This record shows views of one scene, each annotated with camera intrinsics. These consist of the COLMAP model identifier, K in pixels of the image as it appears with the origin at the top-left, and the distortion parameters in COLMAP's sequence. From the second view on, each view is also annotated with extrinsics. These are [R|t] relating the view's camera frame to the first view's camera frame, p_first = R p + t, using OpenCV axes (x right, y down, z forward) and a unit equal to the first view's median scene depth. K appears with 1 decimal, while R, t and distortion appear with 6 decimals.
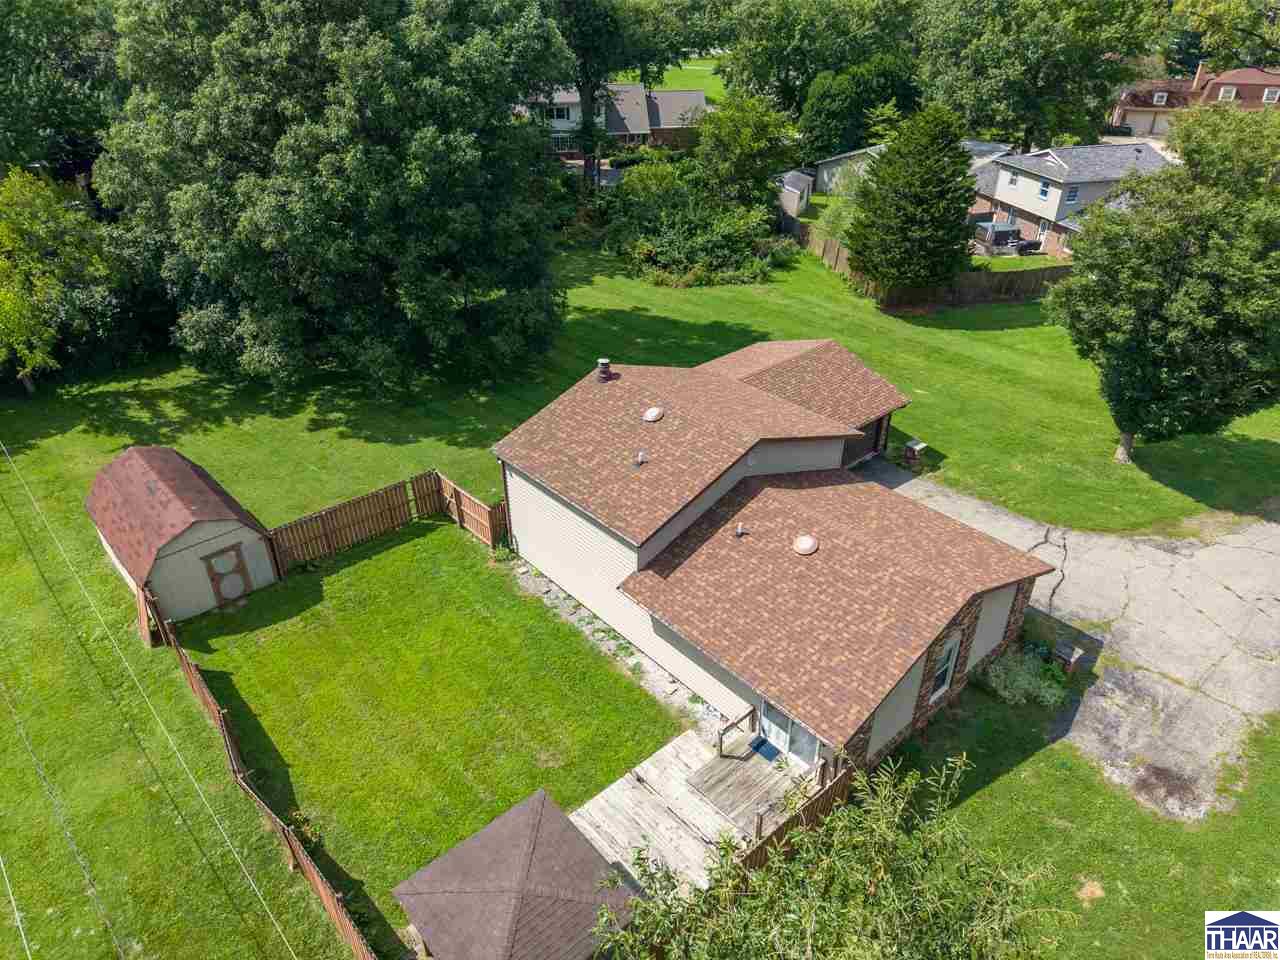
lens RADIAL K [[859.8, 0, 640.0], [0, 859.8, 481.3], [0, 0, 1]] dist [0.026354, -0.024008]
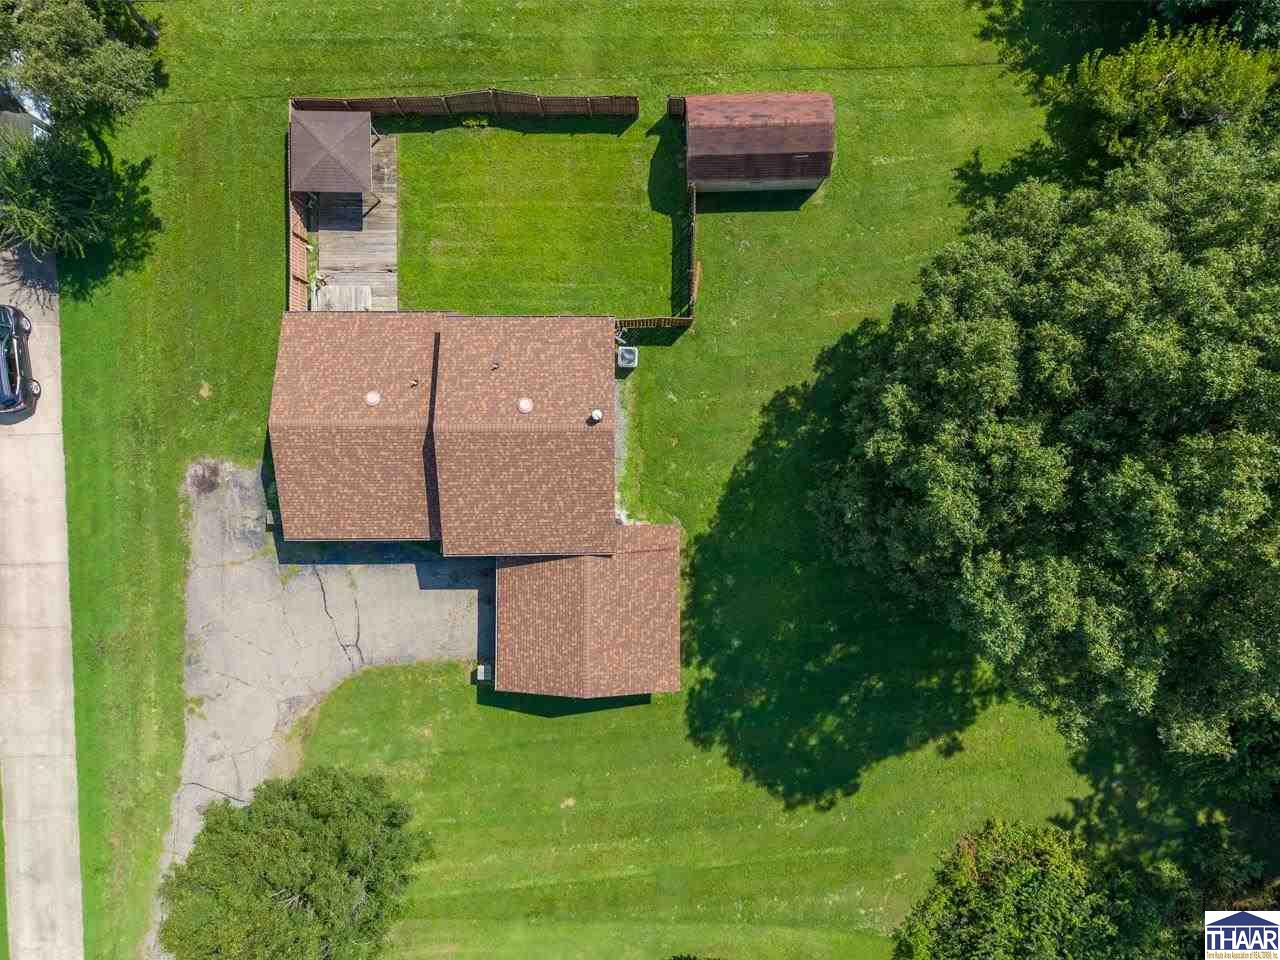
lens RADIAL K [[859.8, 0, 643.7], [0, 859.8, 480.1], [0, 0, 1]] dist [0.026354, -0.024008]
pose [[-0.656081, 0.754599, 0.011724, -0.023228], [-0.384944, -0.347967, 0.854832, -0.892793], [0.649135, 0.556326, 0.518773, 0.348291]]
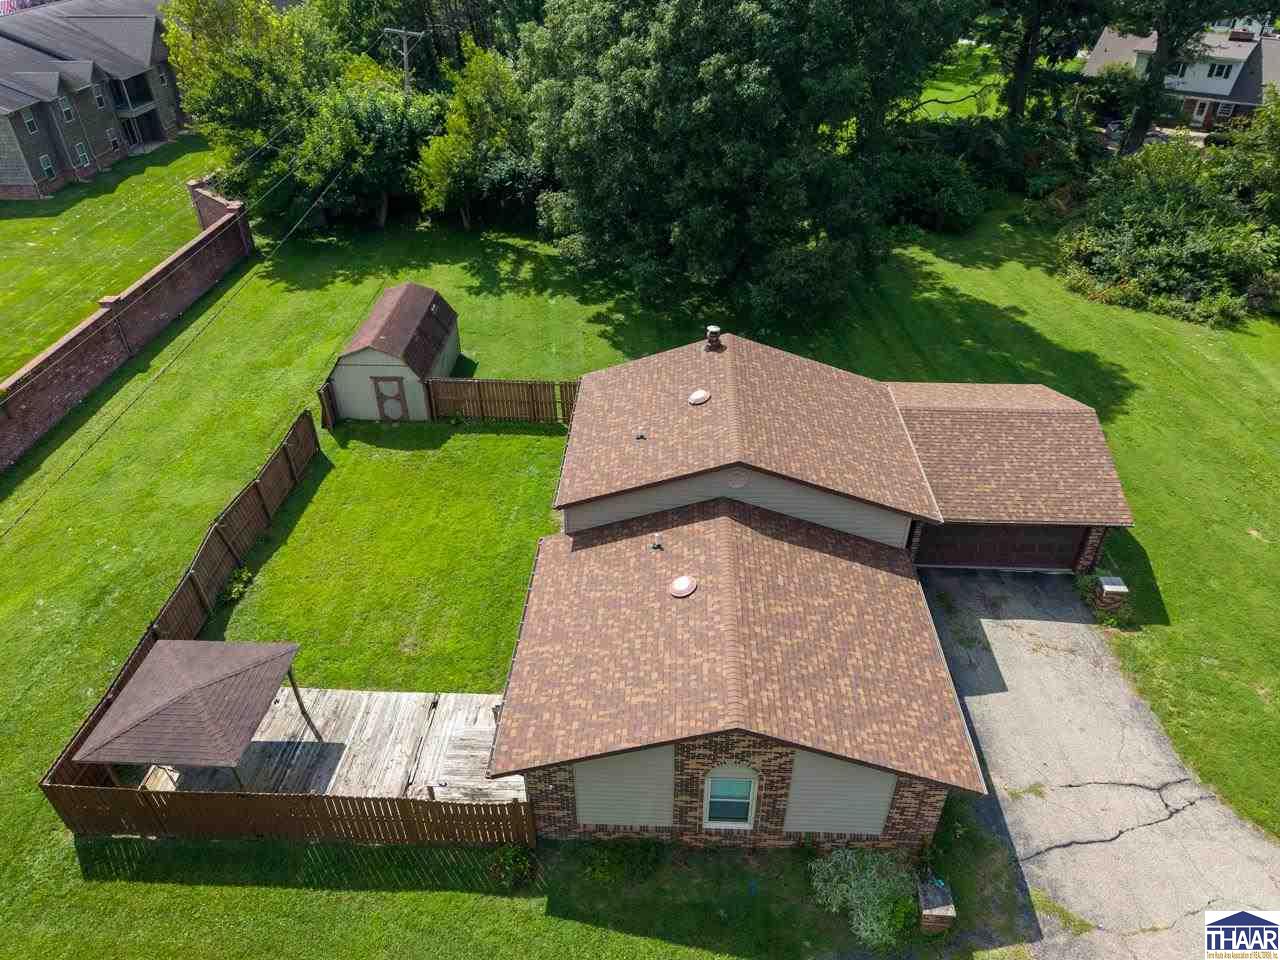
lens RADIAL K [[859.8, 0, 637.6], [0, 859.8, 481.4], [0, 0, 1]] dist [0.026354, -0.024008]
pose [[0.719402, 0.403255, -0.565550, 0.357949], [-0.359824, 0.912808, 0.193151, -0.102624], [0.594128, 0.064545, 0.801777, 0.160436]]
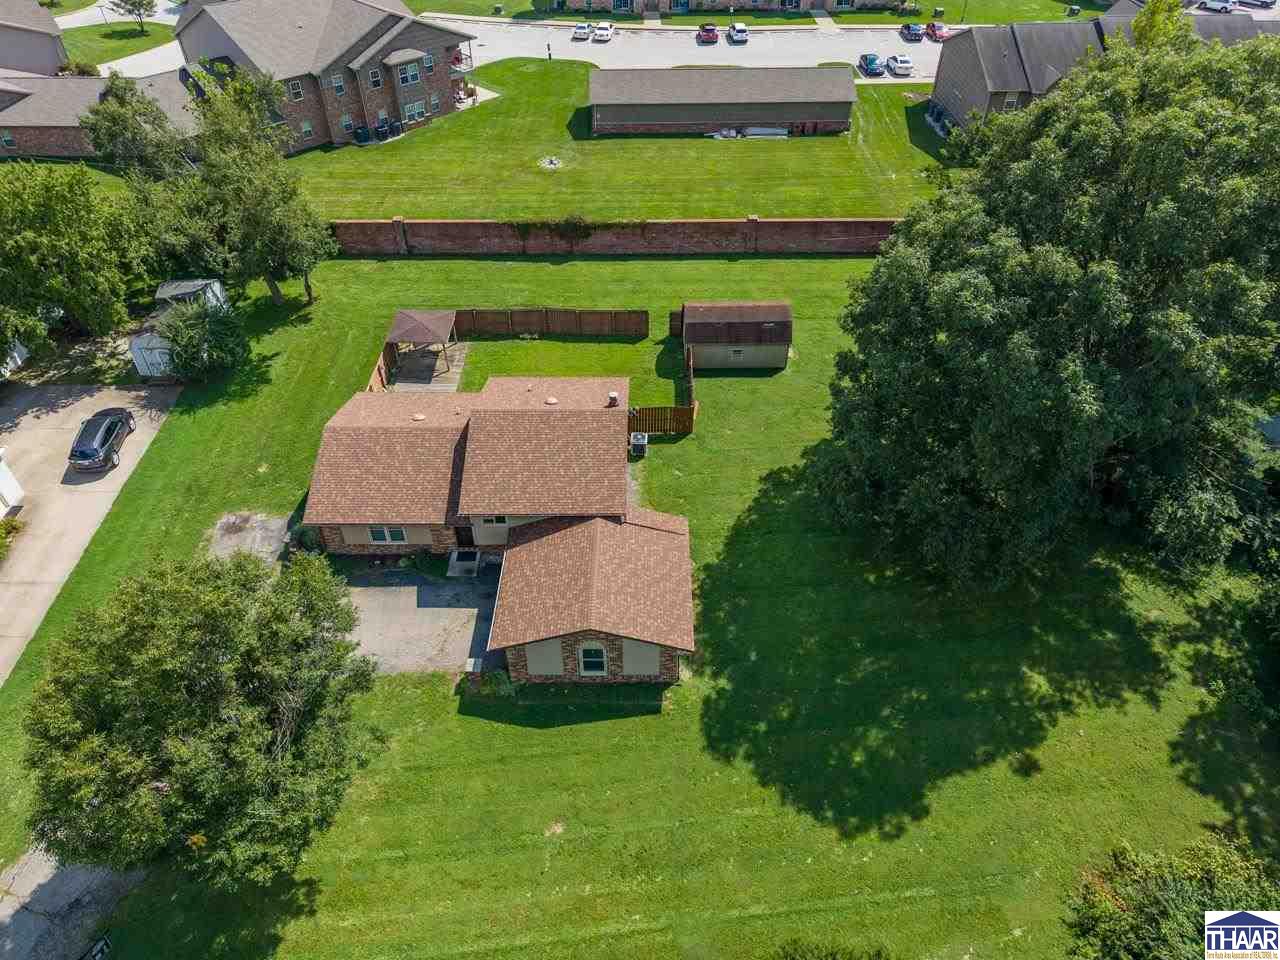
lens RADIAL K [[859.8, 0, 644.0], [0, 859.8, 478.8], [0, 0, 1]] dist [0.026354, -0.024008]
pose [[-0.660638, 0.510768, -0.550158, 0.559125], [-0.385534, 0.397988, 0.832448, -0.930438], [0.644144, 0.762051, -0.066008, 0.901665]]
